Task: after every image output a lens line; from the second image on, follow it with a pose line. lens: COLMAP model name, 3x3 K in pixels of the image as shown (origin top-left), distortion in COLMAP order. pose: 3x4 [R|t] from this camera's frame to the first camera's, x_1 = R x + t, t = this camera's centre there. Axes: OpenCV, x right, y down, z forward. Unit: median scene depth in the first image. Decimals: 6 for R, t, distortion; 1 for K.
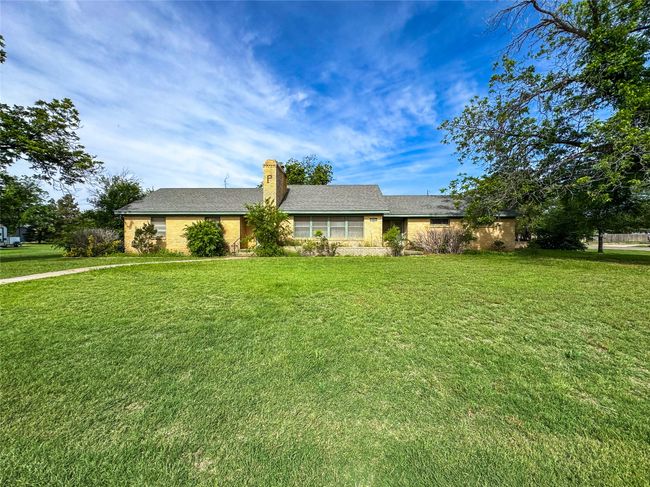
lens RADIAL K [[265.7, 0, 323.9], [0, 265.7, 245.3], [0, 0, 1]] dist [0.000160, -0.000489]
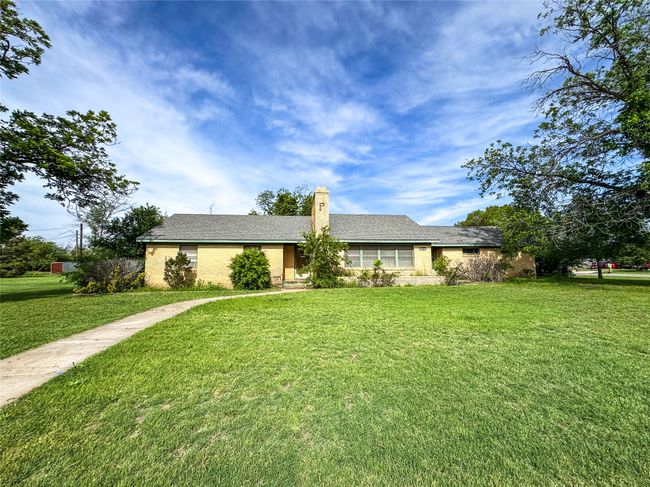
lens RADIAL K [[265.7, 0, 325.3], [0, 265.7, 244.0], [0, 0, 1]] dist [0.000160, -0.000489]
pose [[0.987698, 0.005493, 0.156279, -0.335991], [0.012655, 0.993297, -0.114897, -0.003274], [-0.155863, 0.115461, 0.981007, 0.062880]]
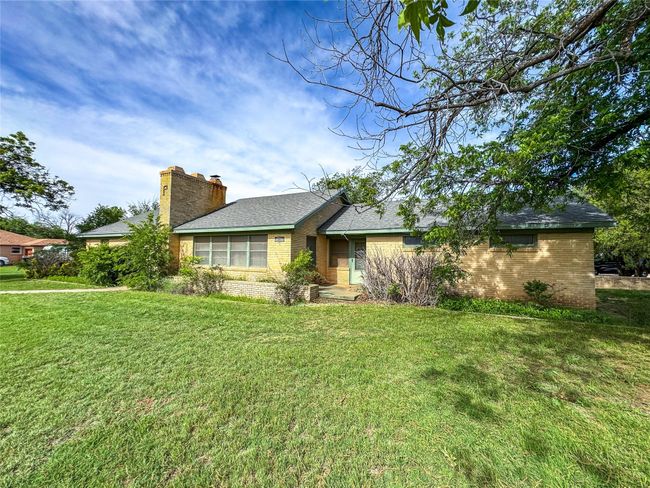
lens RADIAL K [[261.9, 0, 326.1], [0, 261.9, 239.8], [0, 0, 1]] dist [0.002912, 0.000211]
pose [[0.919140, -0.012968, -0.393719, 0.529556], [-0.026186, 0.995236, -0.093912, -0.039143], [0.393061, 0.096629, 0.914421, 0.473922]]
